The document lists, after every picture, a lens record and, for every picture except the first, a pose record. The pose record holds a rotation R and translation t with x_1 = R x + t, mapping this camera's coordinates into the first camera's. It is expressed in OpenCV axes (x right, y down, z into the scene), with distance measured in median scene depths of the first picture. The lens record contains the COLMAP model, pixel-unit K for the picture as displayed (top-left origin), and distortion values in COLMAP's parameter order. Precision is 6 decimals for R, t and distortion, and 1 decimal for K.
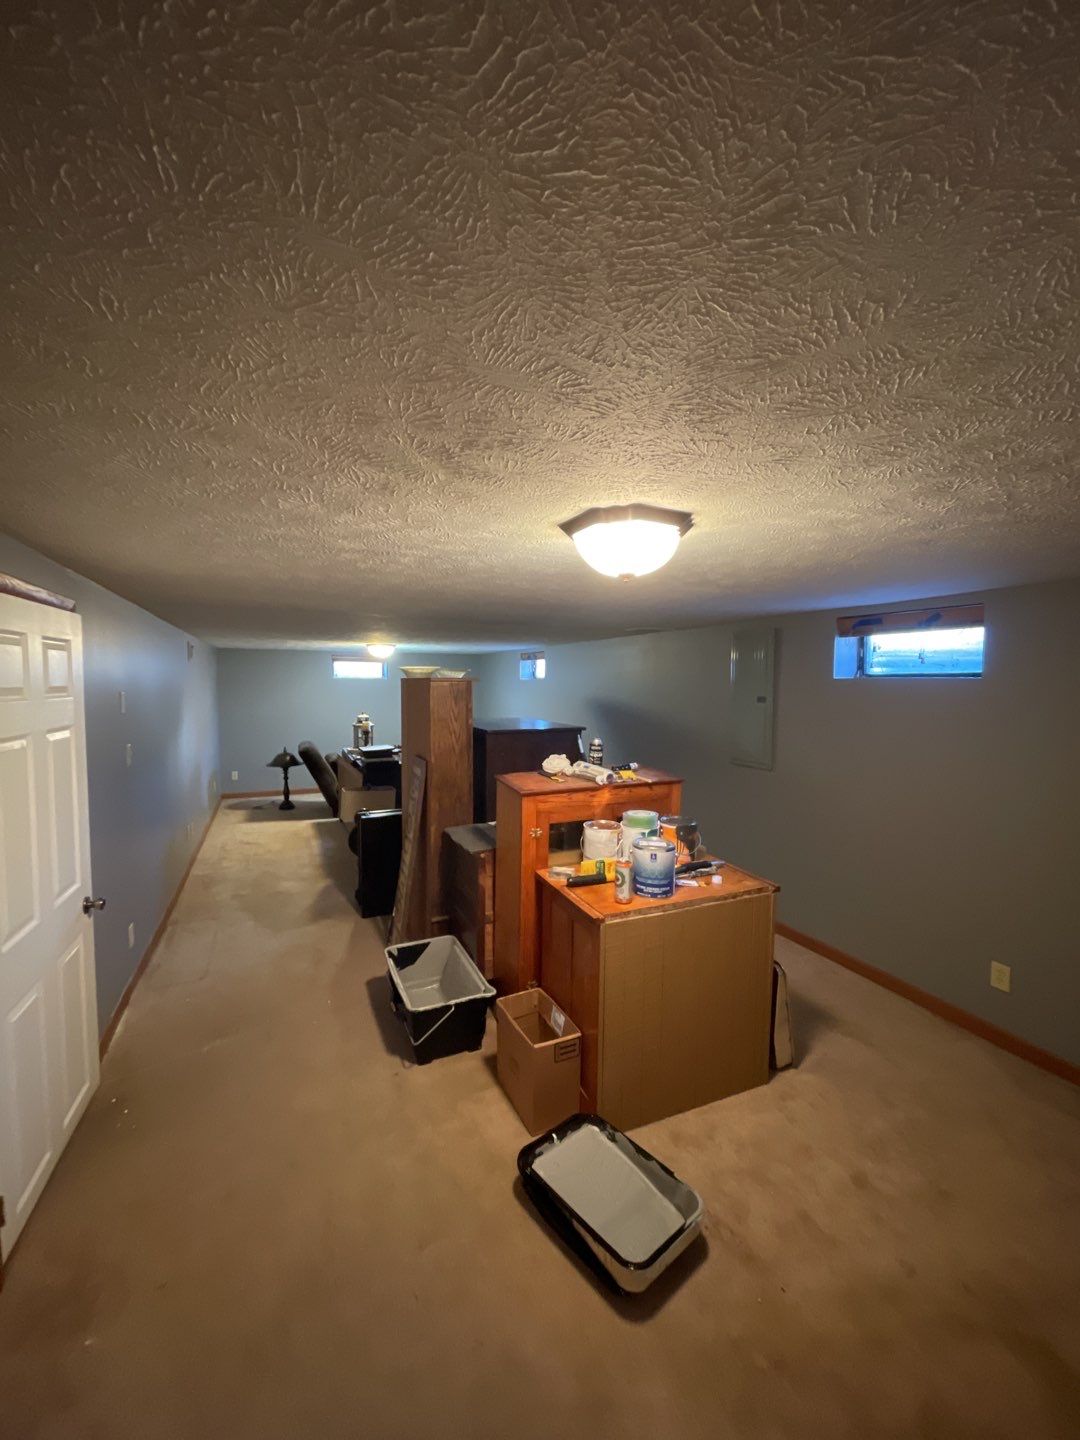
lens RADIAL K [[578.3, 0, 535.9], [0, 578.3, 715.5], [0, 0, 1]] dist [-0.000860, -0.000949]
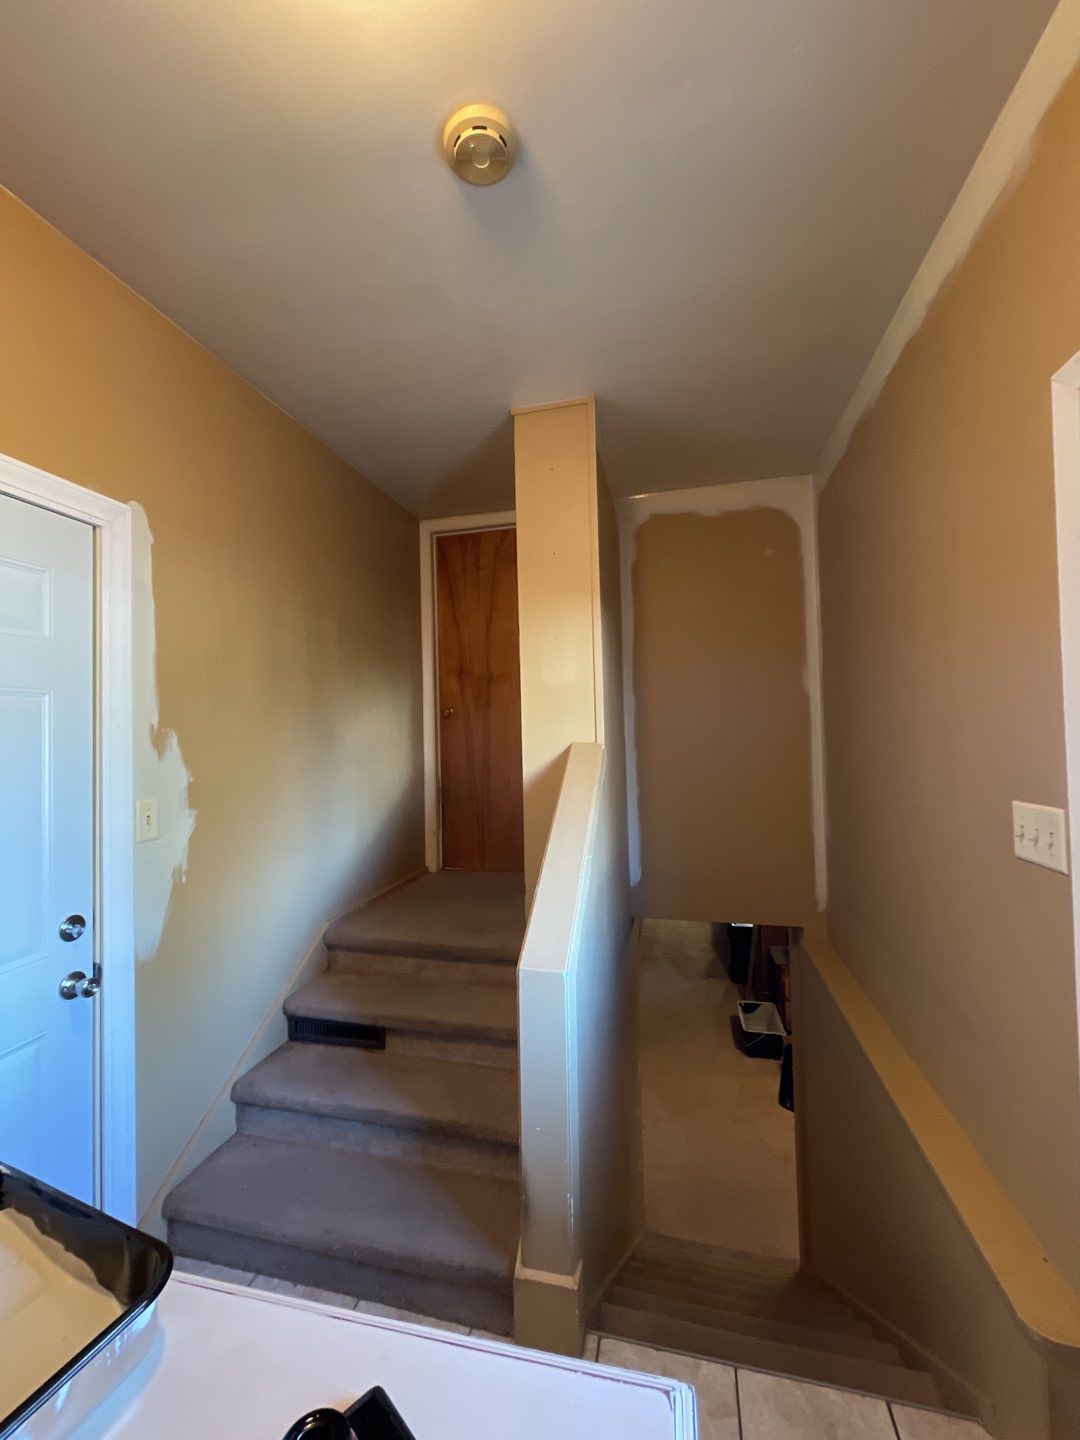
lens RADIAL K [[573.4, 0, 536.0], [0, 573.4, 715.3], [0, 0, 1]] dist [0.000285, -0.002198]
pose [[0.787511, -0.041154, -0.614926, 0.407186], [-0.011901, 0.996566, -0.081937, -0.378924], [0.616186, 0.071844, 0.784317, -0.972765]]
